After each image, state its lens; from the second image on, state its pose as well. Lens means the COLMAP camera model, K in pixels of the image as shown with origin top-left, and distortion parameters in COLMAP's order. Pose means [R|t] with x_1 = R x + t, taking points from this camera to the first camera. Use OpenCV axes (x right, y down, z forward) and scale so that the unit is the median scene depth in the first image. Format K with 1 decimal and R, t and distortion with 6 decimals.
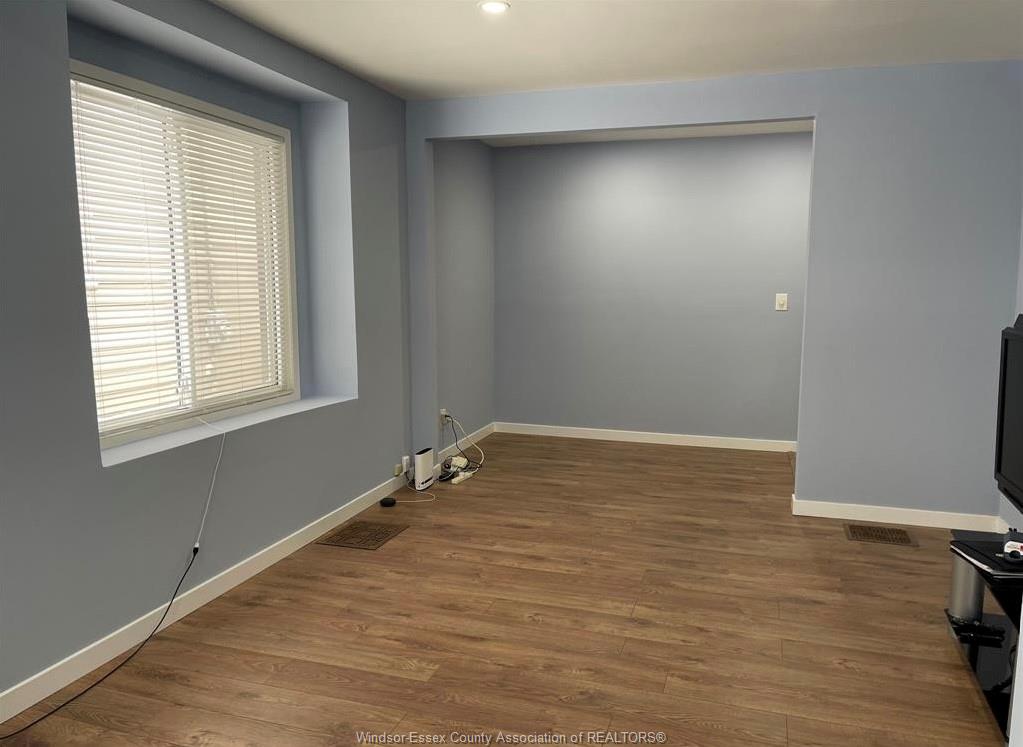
lens RADIAL K [[769.6, 0, 528.5], [0, 769.6, 376.9], [0, 0, 1]] dist [0.053148, -0.094008]
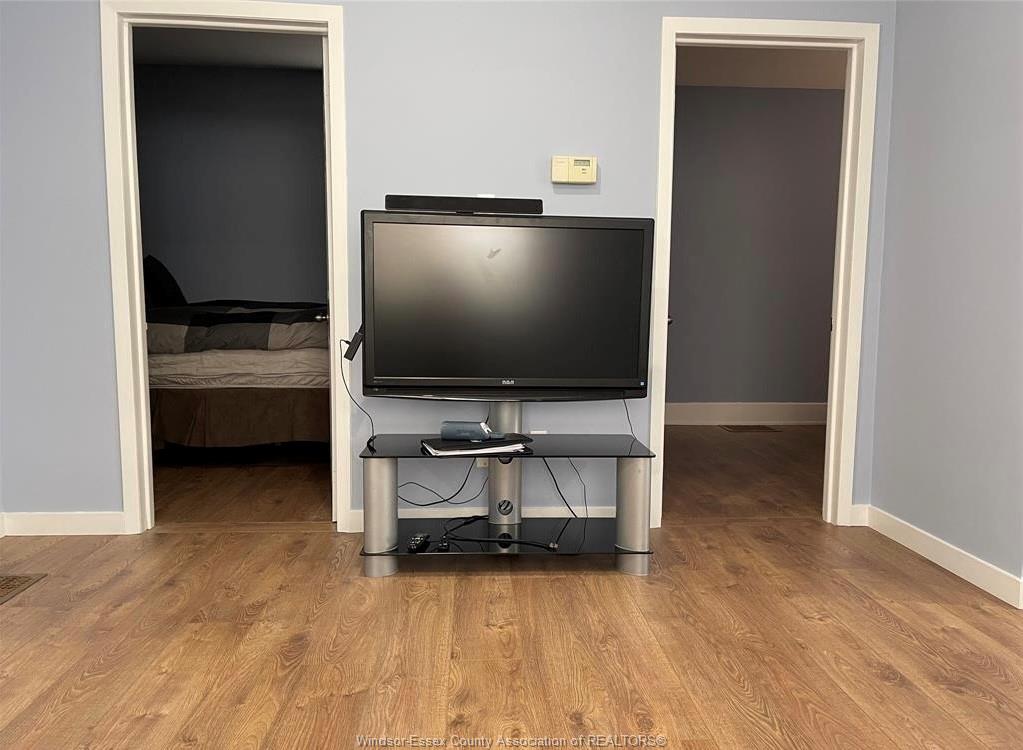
lens RADIAL K [[769.6, 0, 528.5], [0, 769.6, 378.4], [0, 0, 1]] dist [0.053148, -0.094008]
pose [[-0.362434, -0.089561, 0.927696, -0.240513], [0.105037, 0.985106, 0.136139, 0.021974], [-0.926072, 0.146784, -0.347629, 0.989192]]
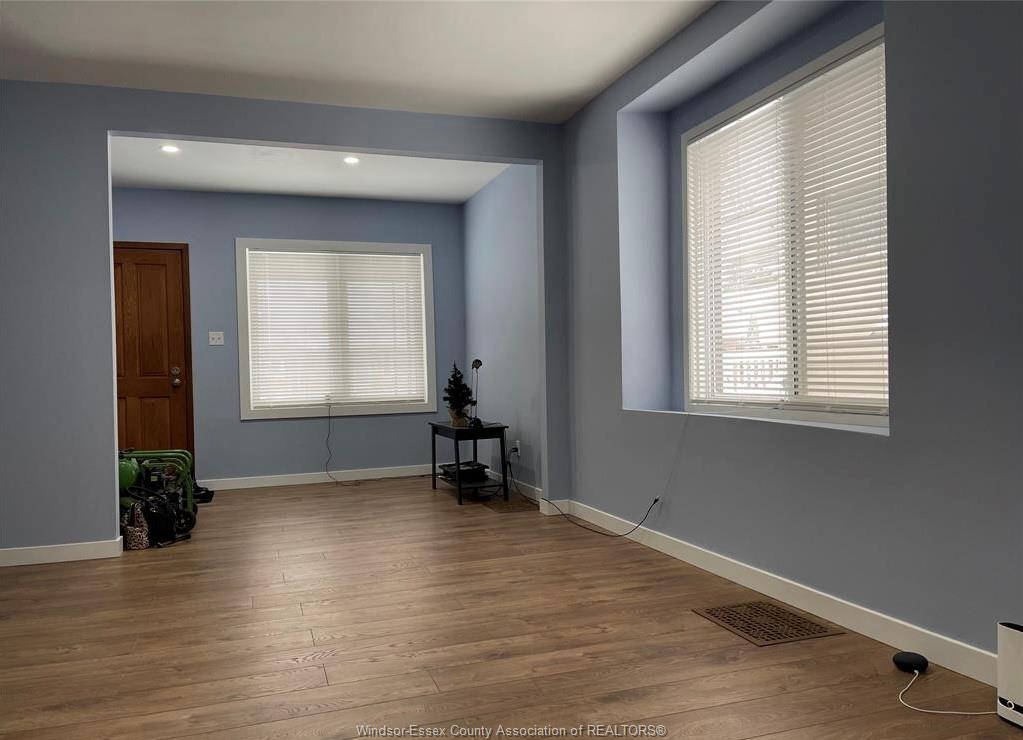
lens RADIAL K [[798.8, 0, 511.5], [0, 798.8, 370.0], [0, 0, 1]] dist [0.002418, -0.000424]
pose [[-0.817315, 0.010132, -0.576102, 0.433293], [-0.055093, 0.993890, 0.095640, -0.078549], [0.573551, 0.109907, -0.811763, 1.701263]]
